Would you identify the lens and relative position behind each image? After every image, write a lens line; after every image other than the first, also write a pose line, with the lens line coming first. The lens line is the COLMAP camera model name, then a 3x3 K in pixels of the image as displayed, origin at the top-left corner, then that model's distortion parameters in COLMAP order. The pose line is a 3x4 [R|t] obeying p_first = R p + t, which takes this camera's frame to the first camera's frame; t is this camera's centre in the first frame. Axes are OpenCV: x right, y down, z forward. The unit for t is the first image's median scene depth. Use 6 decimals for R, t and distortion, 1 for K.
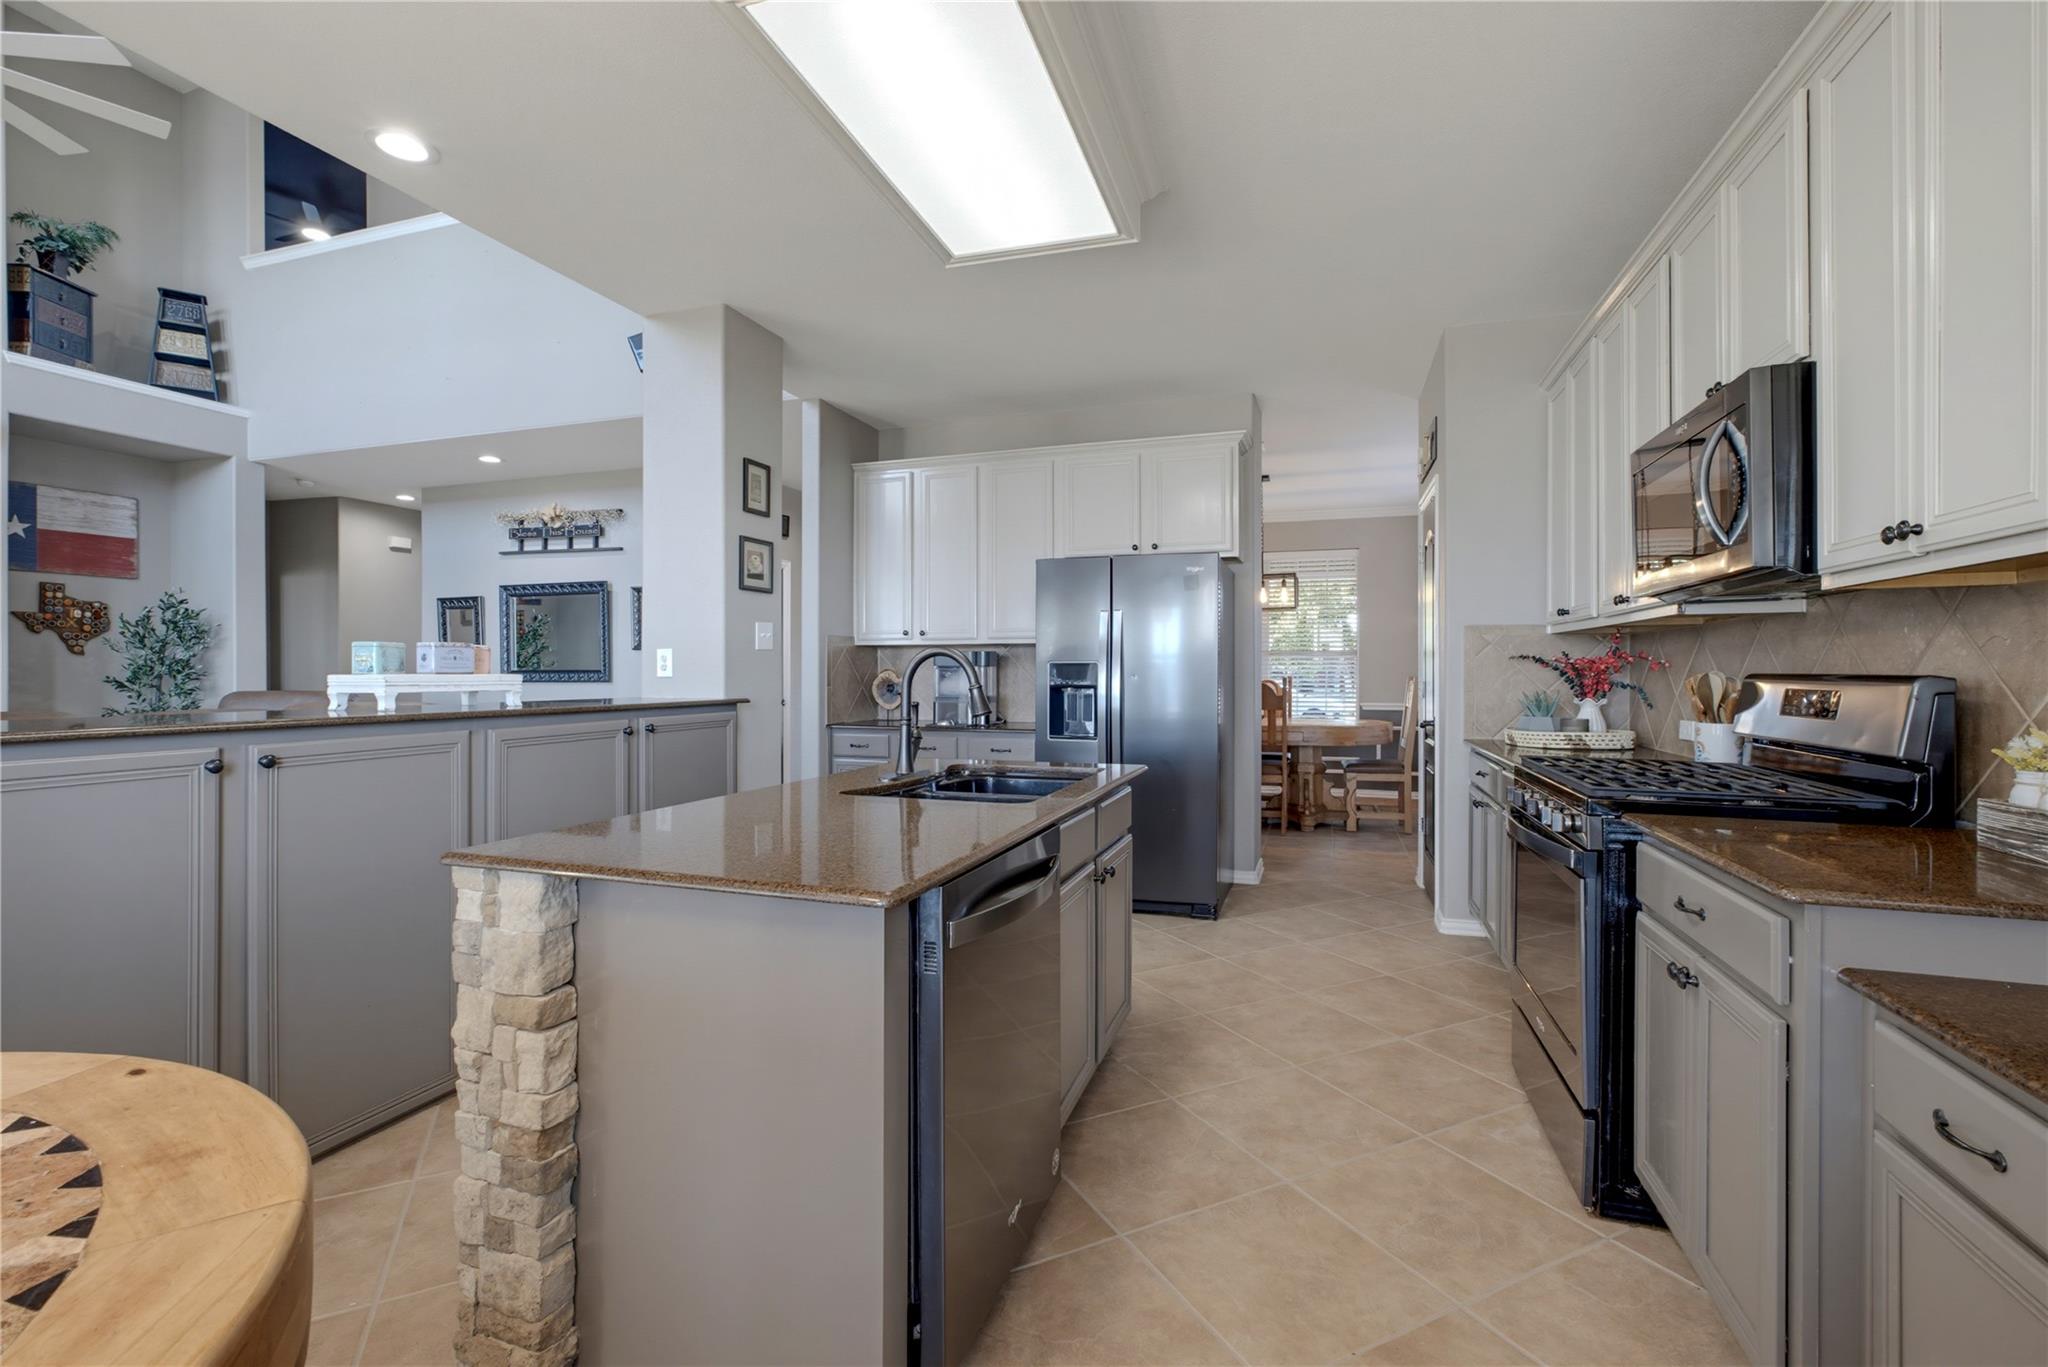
lens RADIAL K [[893.1, 0, 1010.7], [0, 893.1, 675.4], [0, 0, 1]] dist [0.000499, 0.000436]
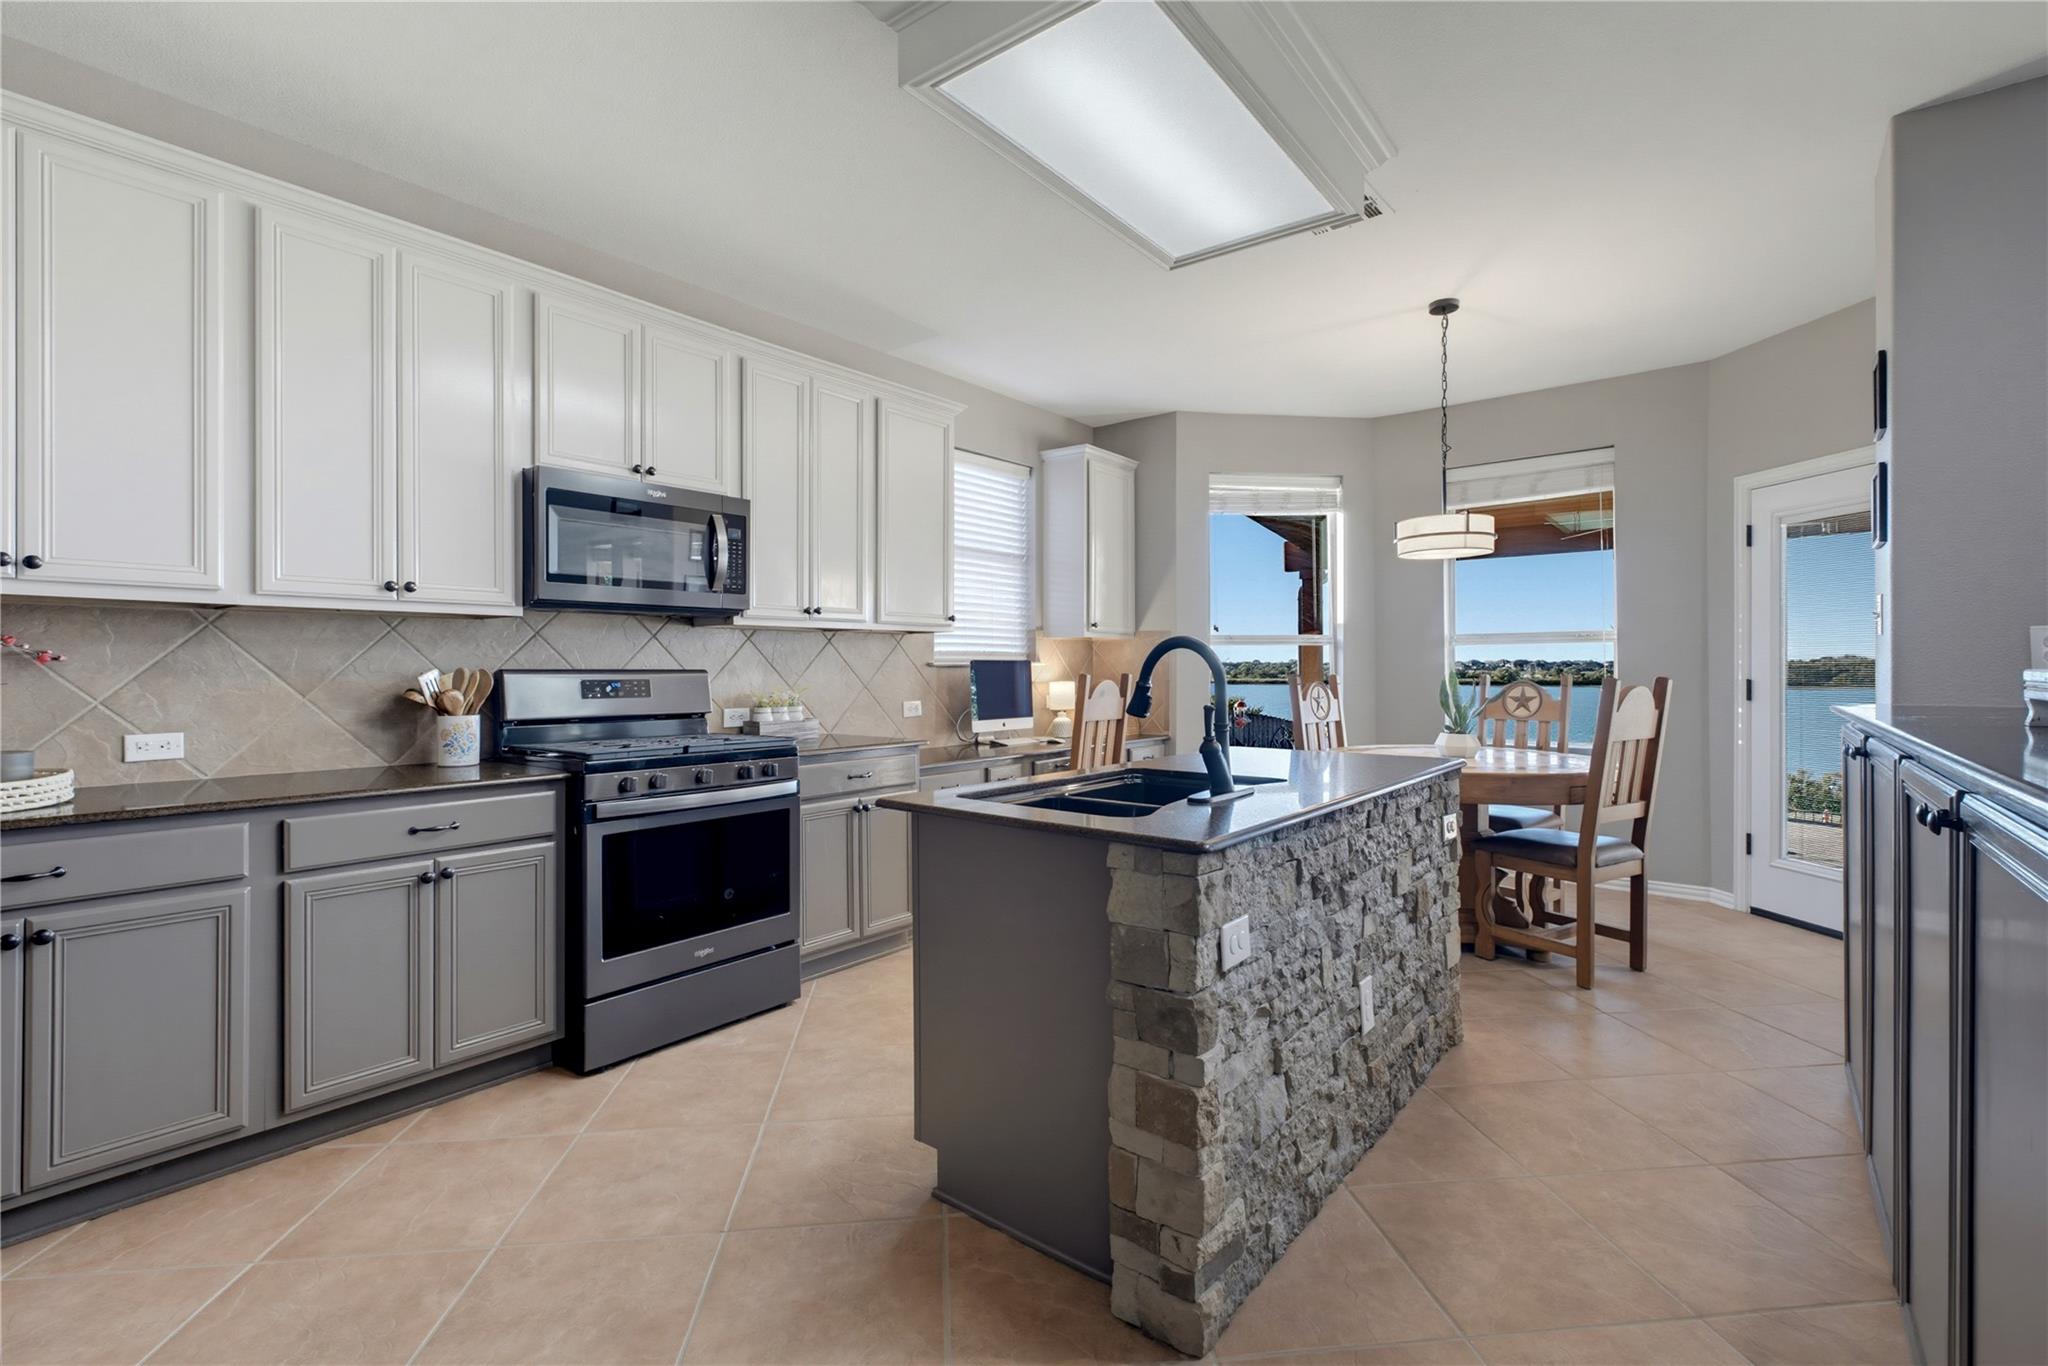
lens RADIAL K [[903.8, 0, 1032.0], [0, 903.8, 670.6], [0, 0, 1]] dist [0.001731, 0.000603]
pose [[-0.944190, -0.001358, 0.329398, -0.089326], [0.001231, 0.999970, 0.007650, -0.003154], [-0.329399, 0.007628, -0.944160, 0.723860]]
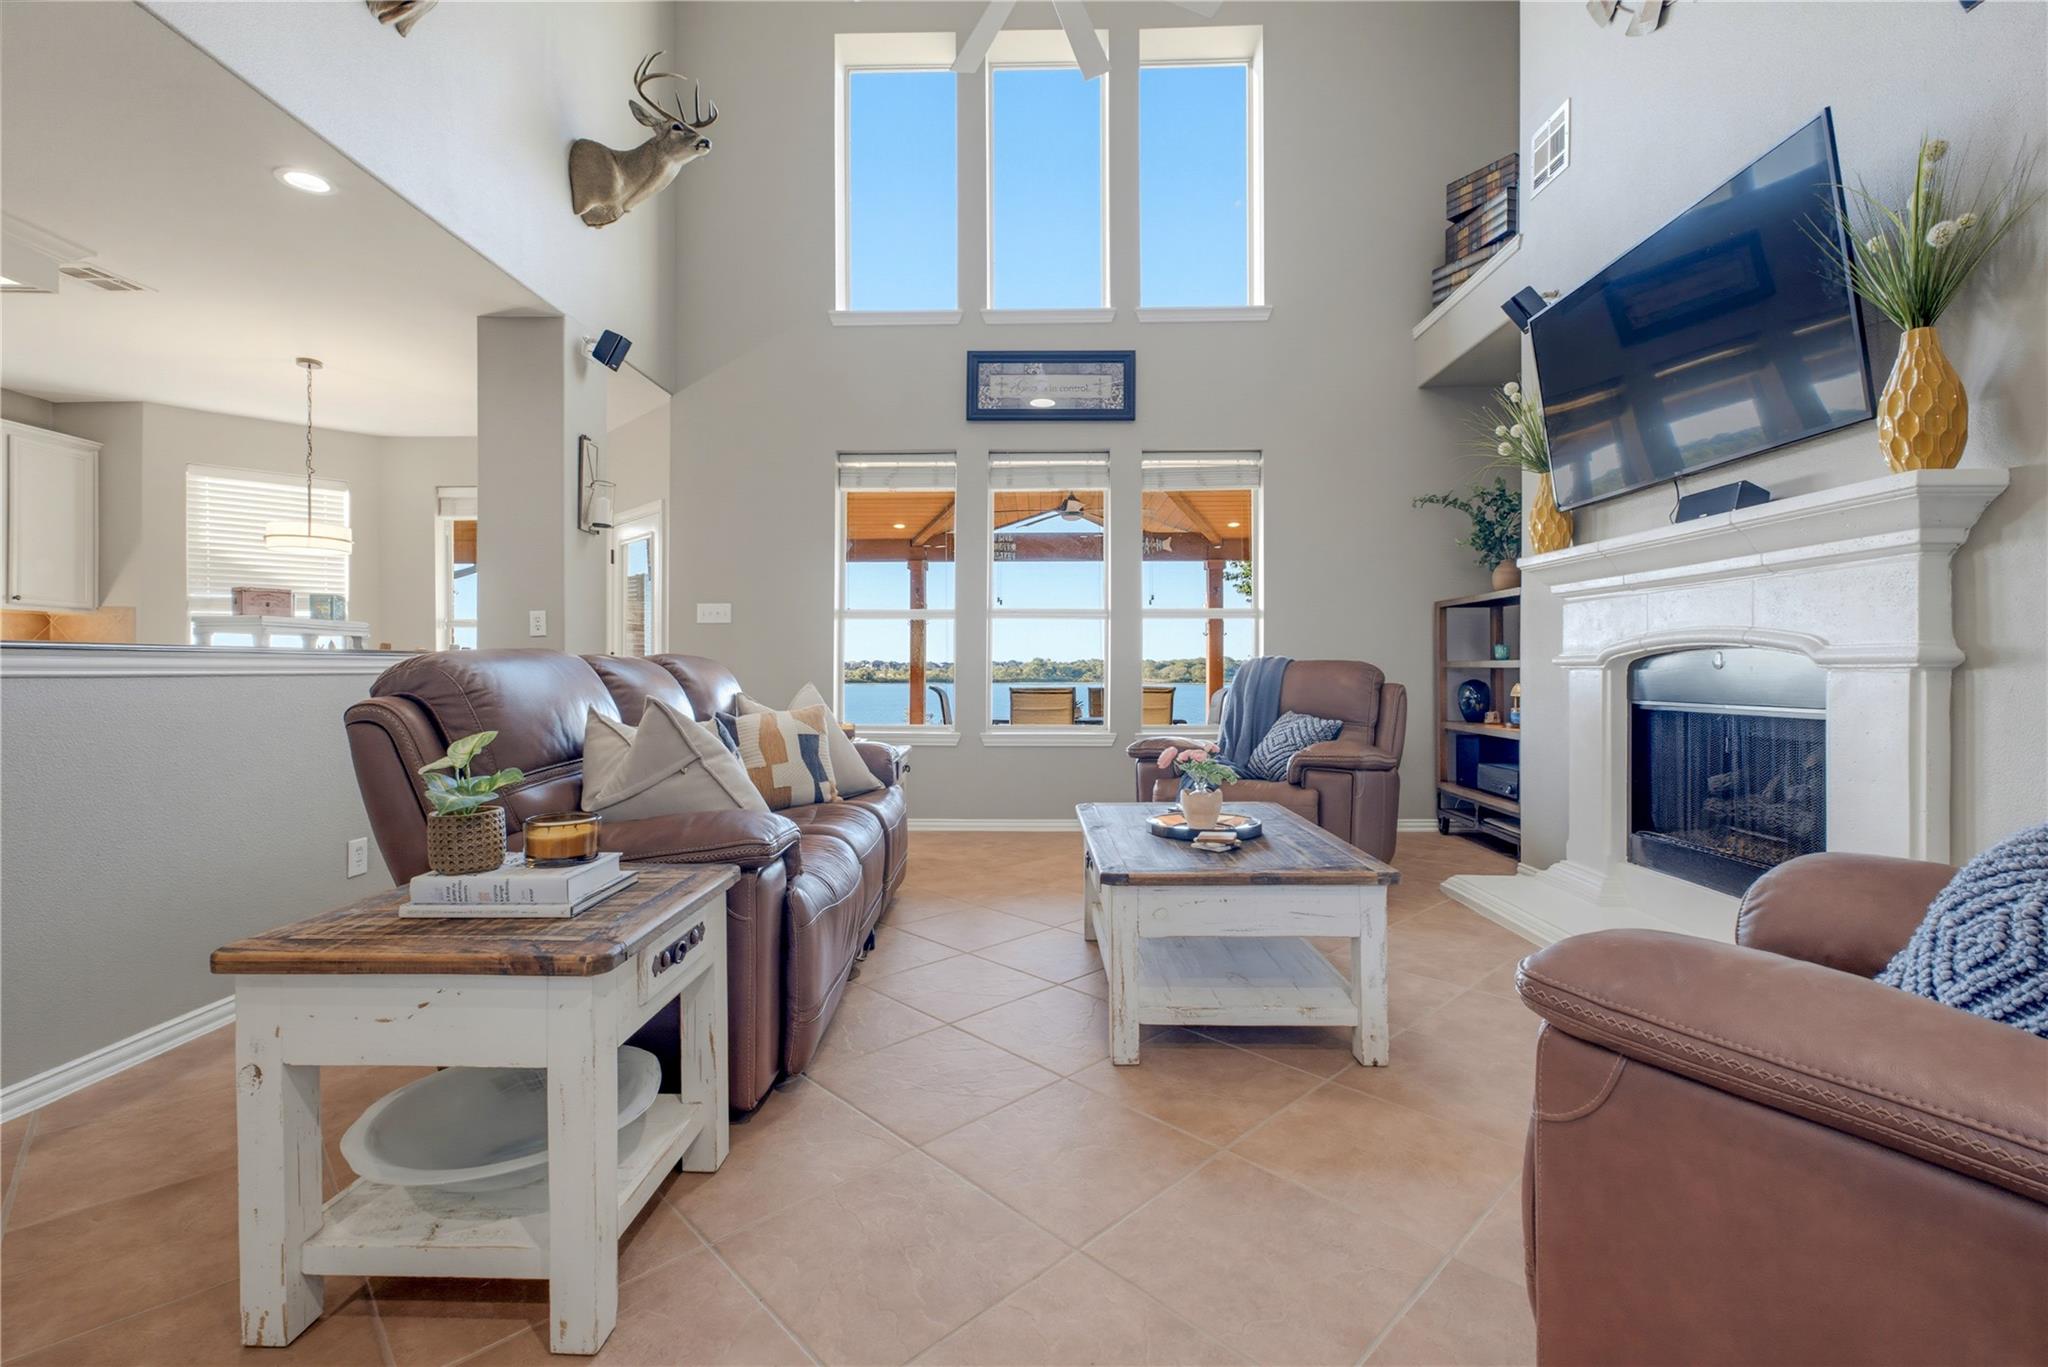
lens RADIAL K [[890.4, 0, 1019.2], [0, 890.4, 668.7], [0, 0, 1]] dist [0.000716, 0.000096]
pose [[-0.952022, -0.000070, -0.306028, -0.498367], [-0.001160, 0.999994, 0.003378, 0.023242], [0.306026, 0.003571, -0.952016, 0.991519]]
